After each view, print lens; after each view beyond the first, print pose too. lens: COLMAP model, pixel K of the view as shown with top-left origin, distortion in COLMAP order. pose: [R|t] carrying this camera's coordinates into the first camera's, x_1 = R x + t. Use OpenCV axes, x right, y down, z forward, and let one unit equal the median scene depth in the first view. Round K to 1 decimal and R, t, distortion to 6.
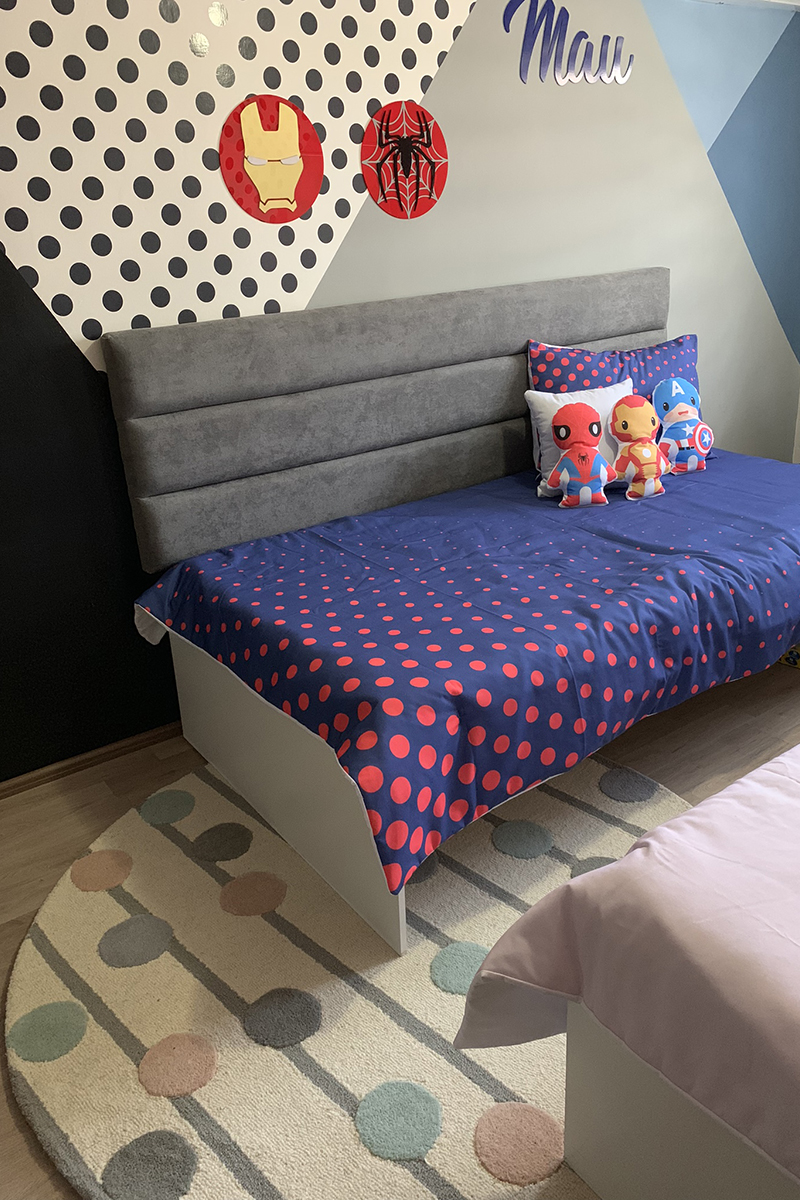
lens RADIAL K [[919.6, 0, 390.9], [0, 919.6, 596.8], [0, 0, 1]] dist [0.053263, -0.069524]
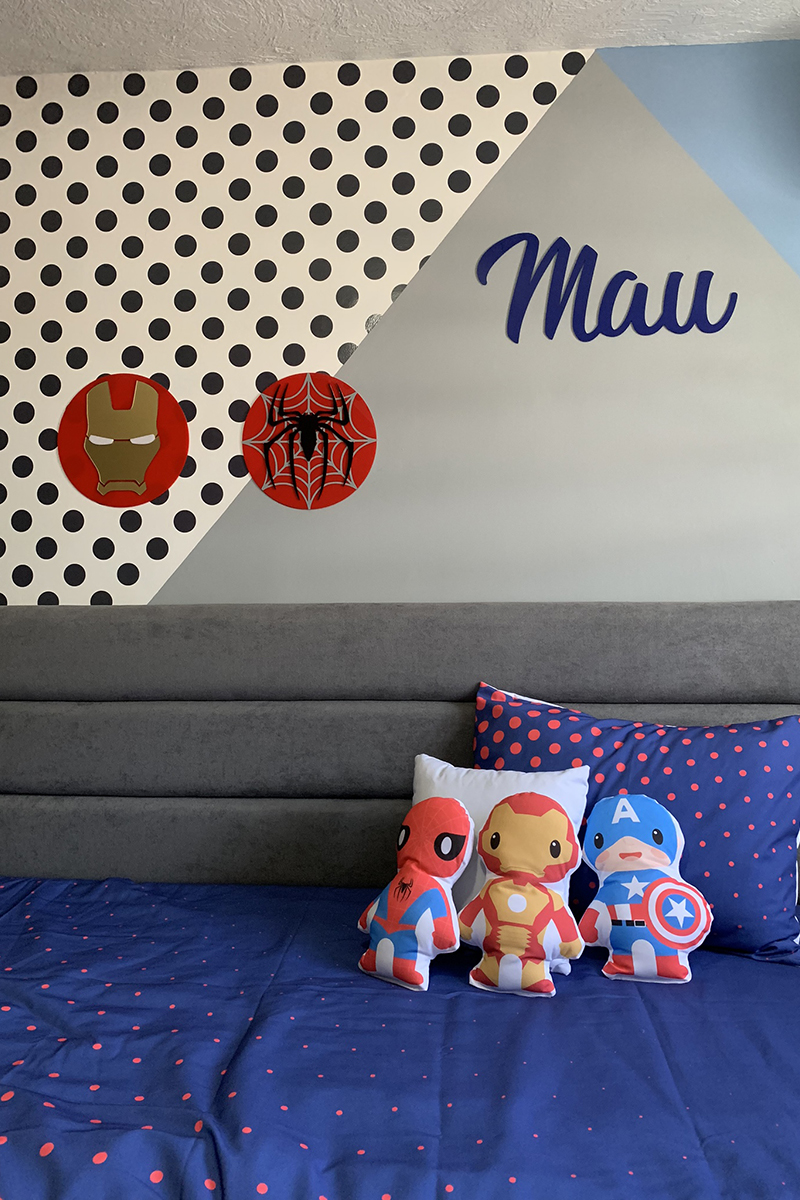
lens RADIAL K [[919.6, 0, 387.9], [0, 919.6, 592.2], [0, 0, 1]] dist [0.053263, -0.069524]
pose [[0.759769, 0.052090, -0.648104, 0.611890], [-0.281200, 0.925067, -0.255300, -0.180944], [0.586241, 0.376216, 0.717484, 0.558134]]
